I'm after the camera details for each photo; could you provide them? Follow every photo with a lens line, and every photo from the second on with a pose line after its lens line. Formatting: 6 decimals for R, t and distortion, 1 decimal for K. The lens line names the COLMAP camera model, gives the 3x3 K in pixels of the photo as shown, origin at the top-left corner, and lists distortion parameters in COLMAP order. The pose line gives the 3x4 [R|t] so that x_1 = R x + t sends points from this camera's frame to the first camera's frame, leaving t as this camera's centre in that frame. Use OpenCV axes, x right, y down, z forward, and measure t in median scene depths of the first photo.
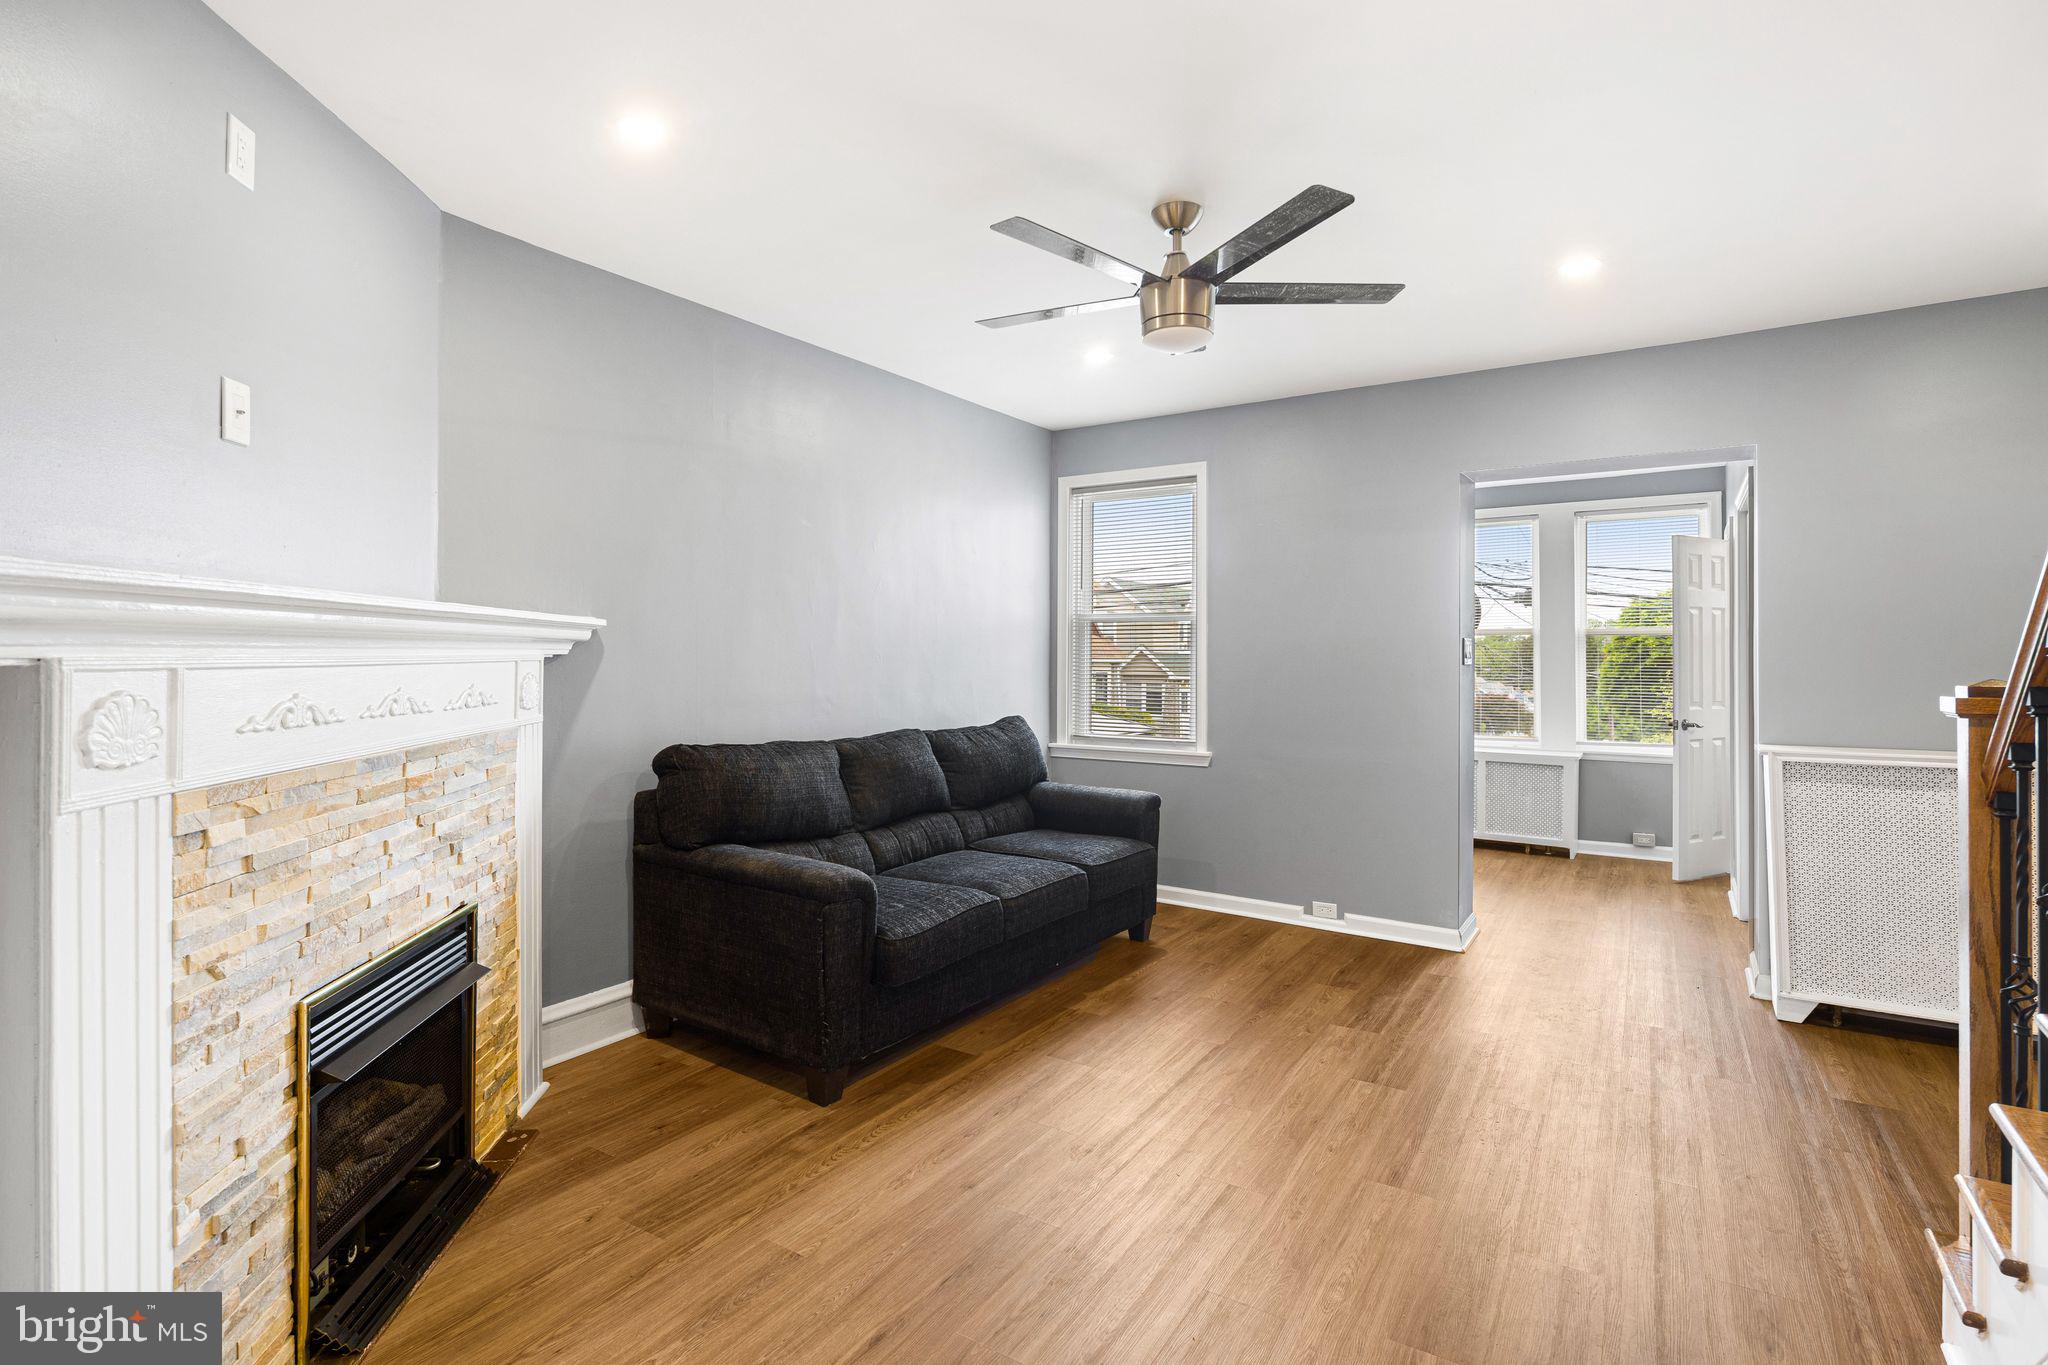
lens RADIAL K [[1002.6, 0, 1017.2], [0, 1002.6, 655.3], [0, 0, 1]] dist [0.007078, -0.004907]
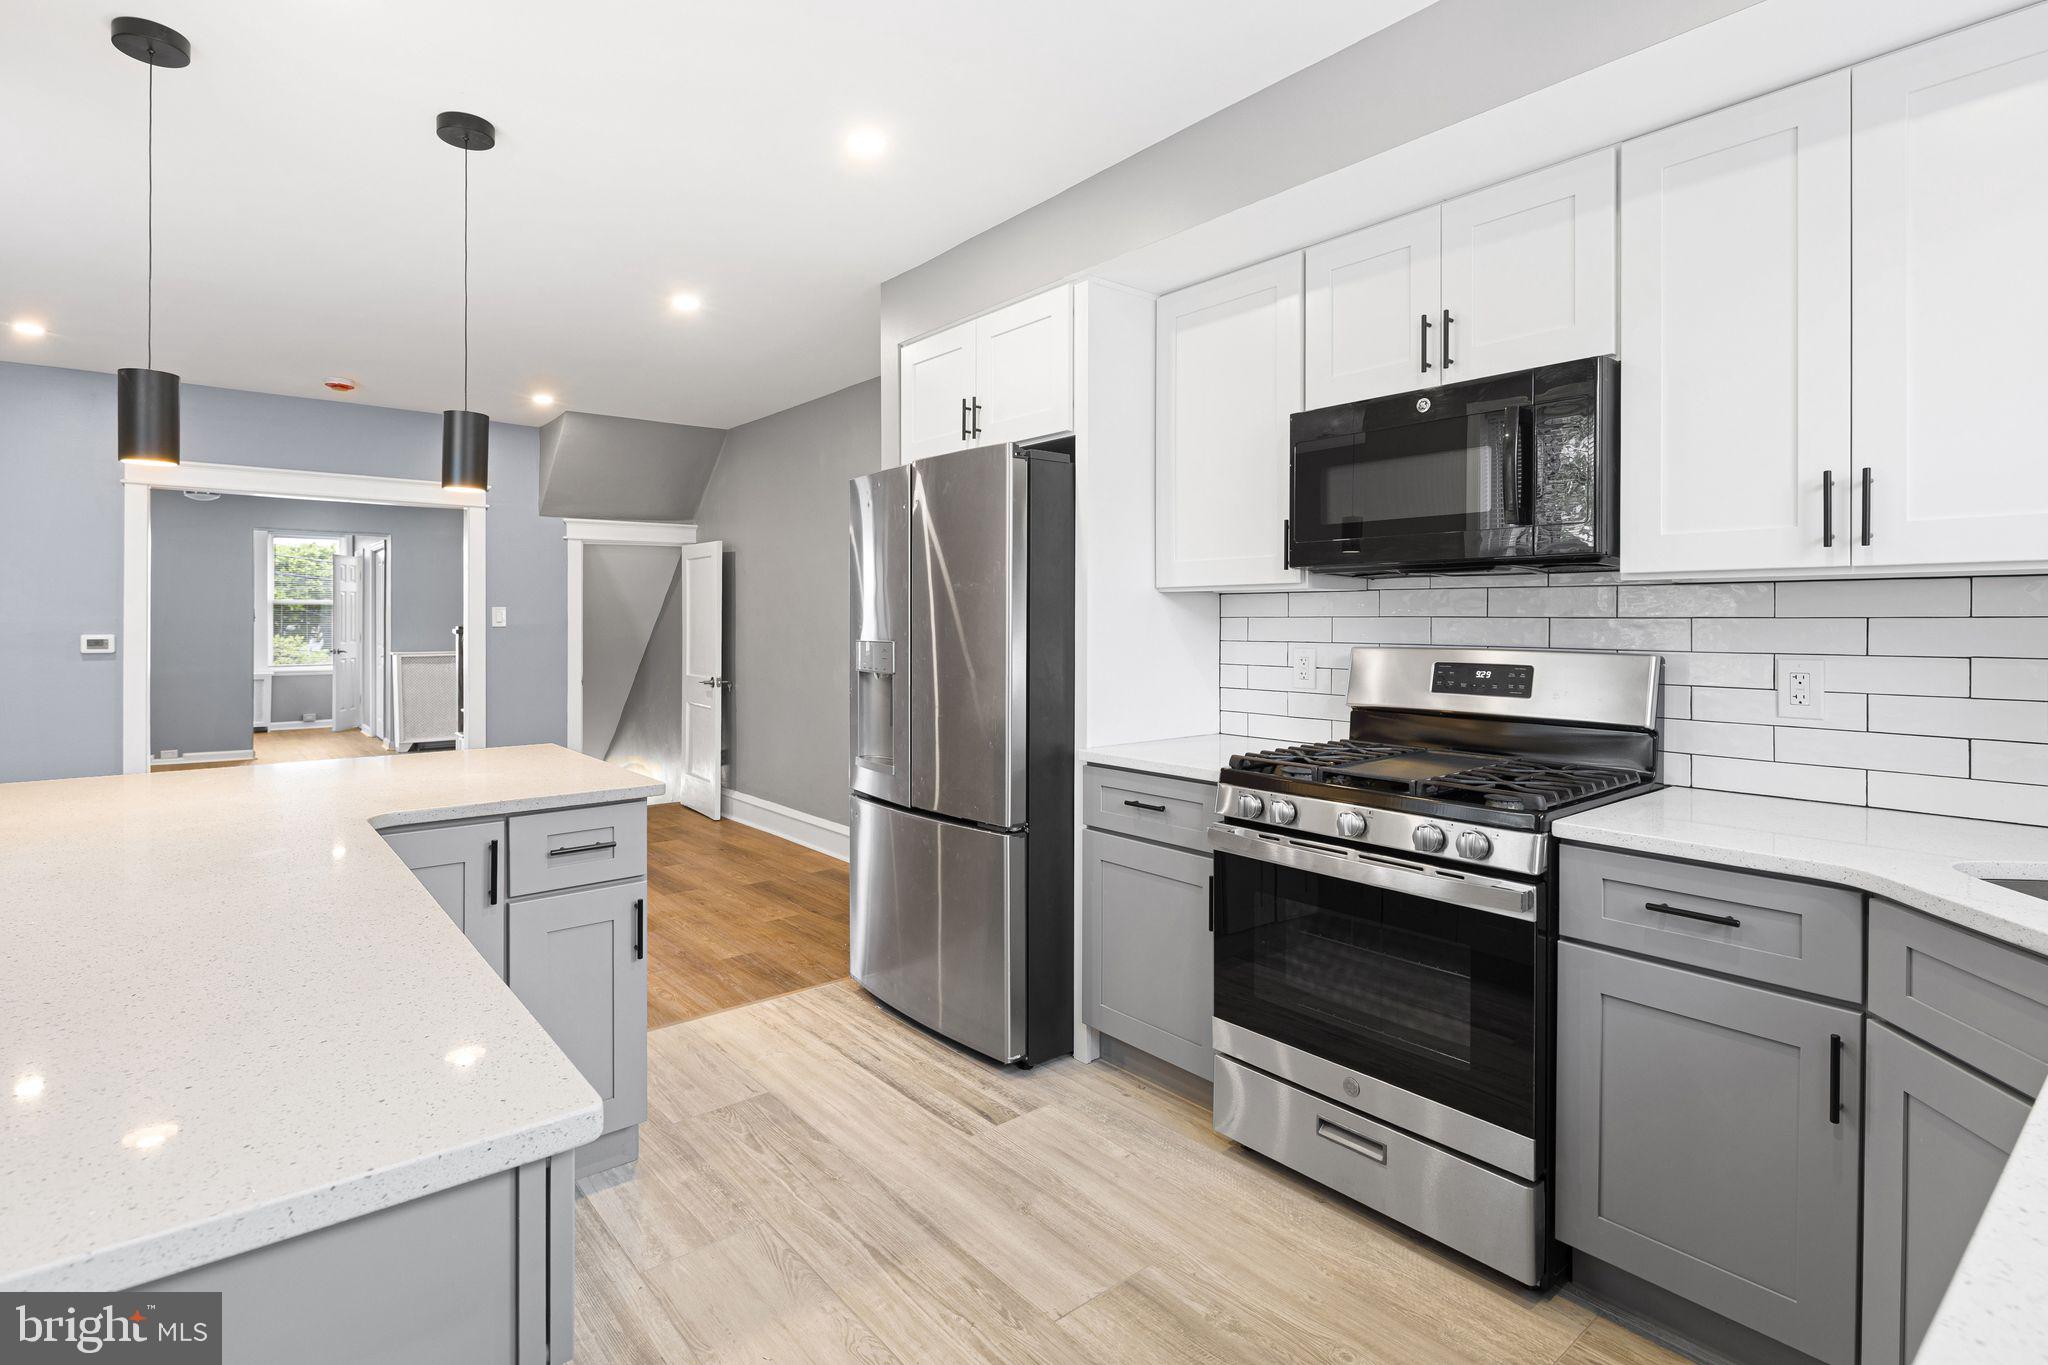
lens RADIAL K [[1002.6, 0, 1016.4], [0, 1002.6, 626.1], [0, 0, 1]] dist [0.007078, -0.004907]
pose [[0.303375, -0.010065, 0.952818, -1.322542], [-0.007292, 0.999890, 0.012885, -0.025290], [-0.952843, -0.010857, 0.303269, -1.410029]]
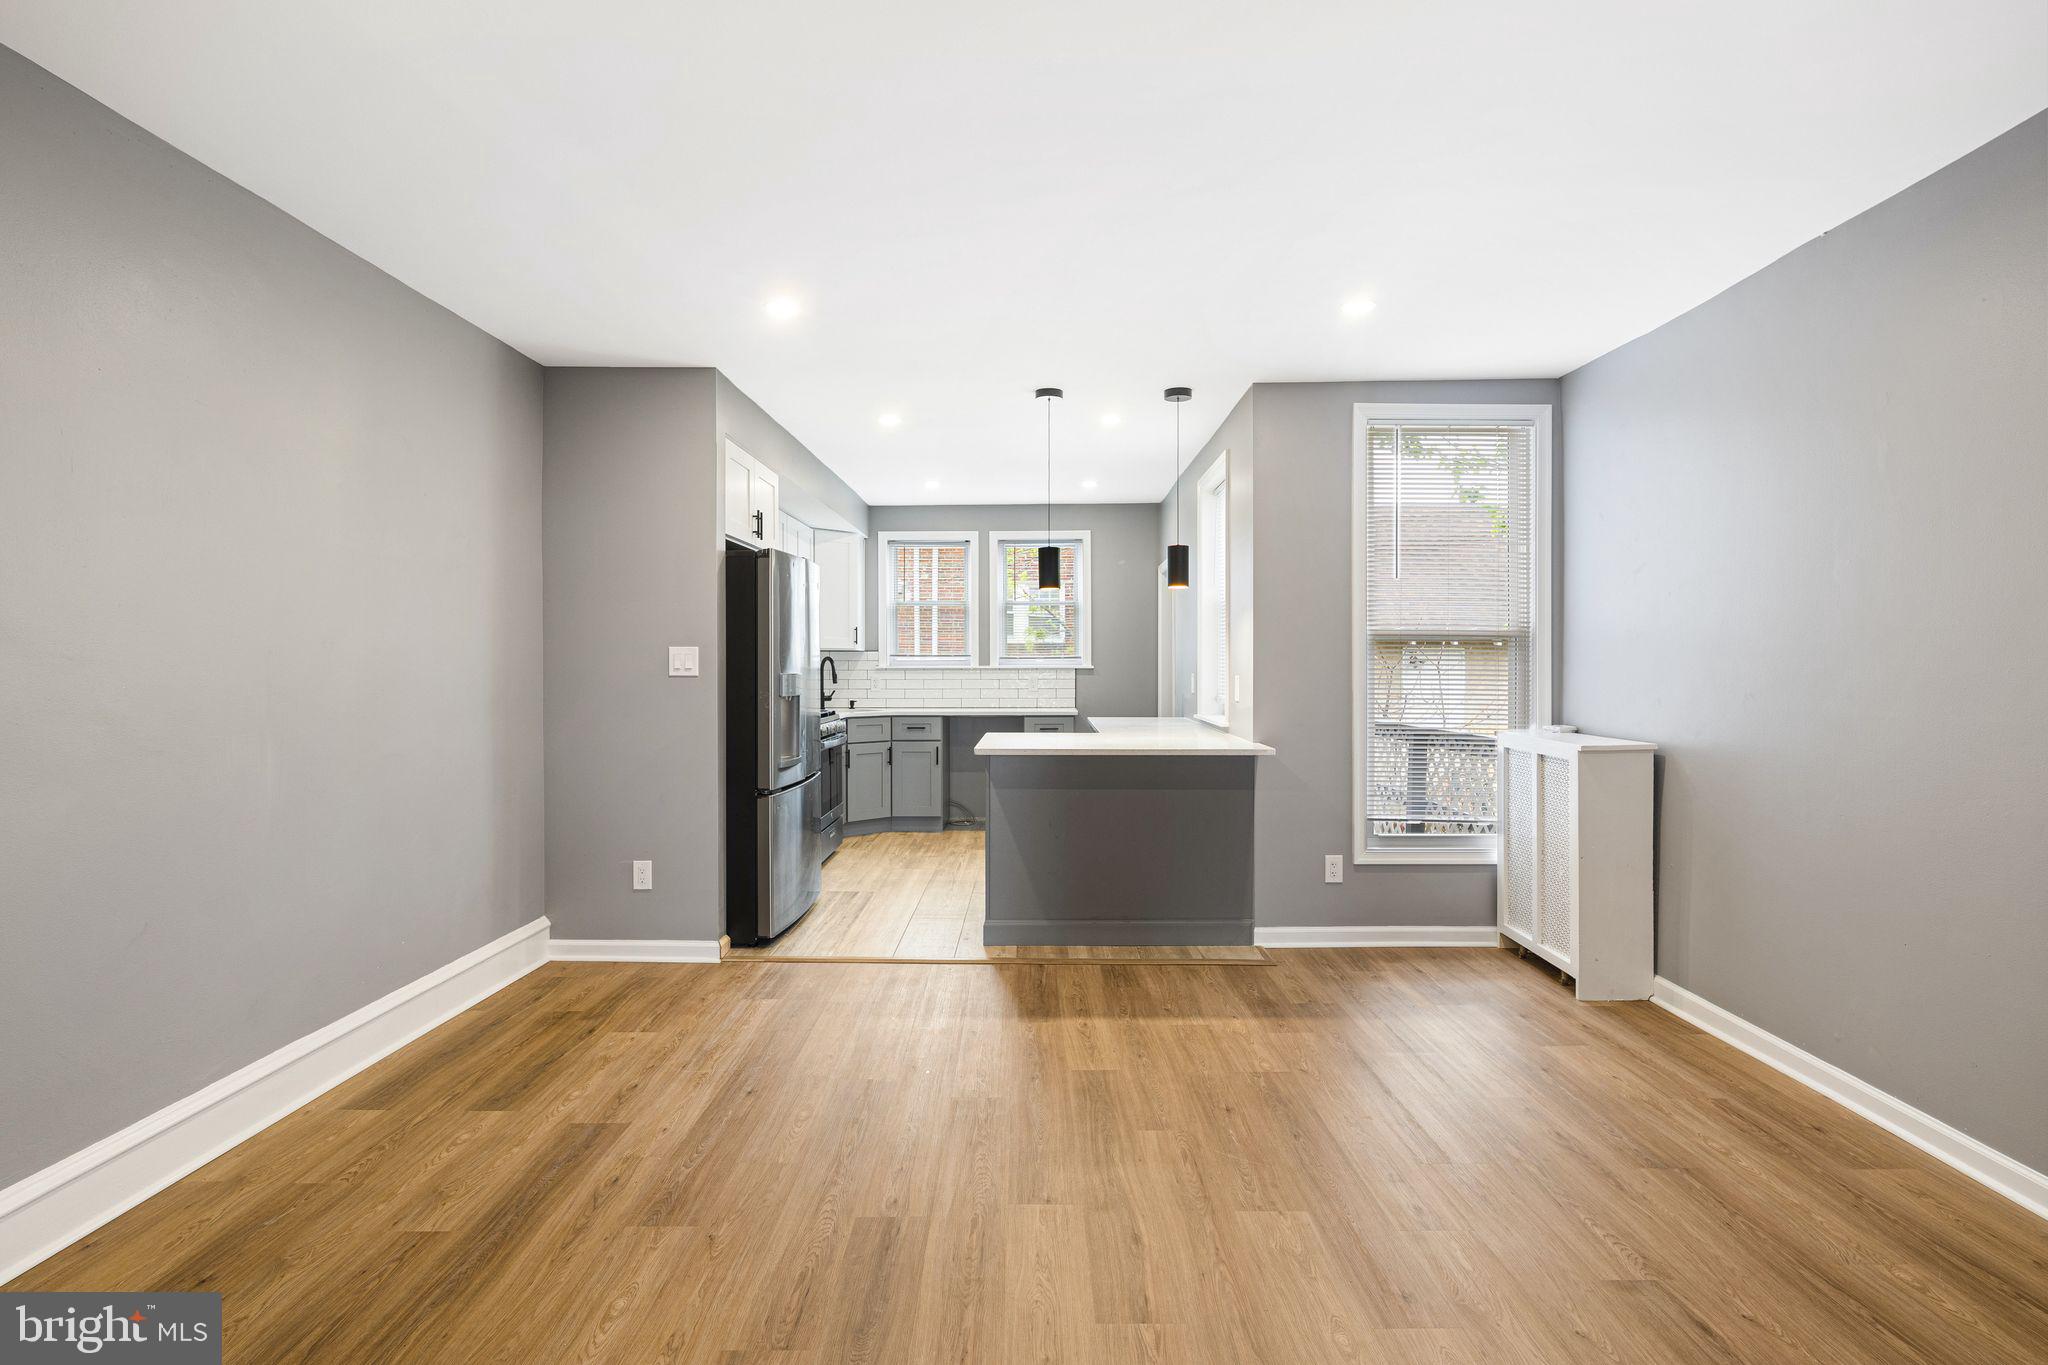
lens RADIAL K [[1002.6, 0, 1023.8], [0, 1002.6, 674.3], [0, 0, 1]] dist [0.007078, -0.004907]
pose [[-0.847060, -0.000839, -0.531496, -0.051738], [-0.000996, 1.000000, 0.000010, 0.001654], [0.531496, 0.000538, -0.847061, 0.254502]]
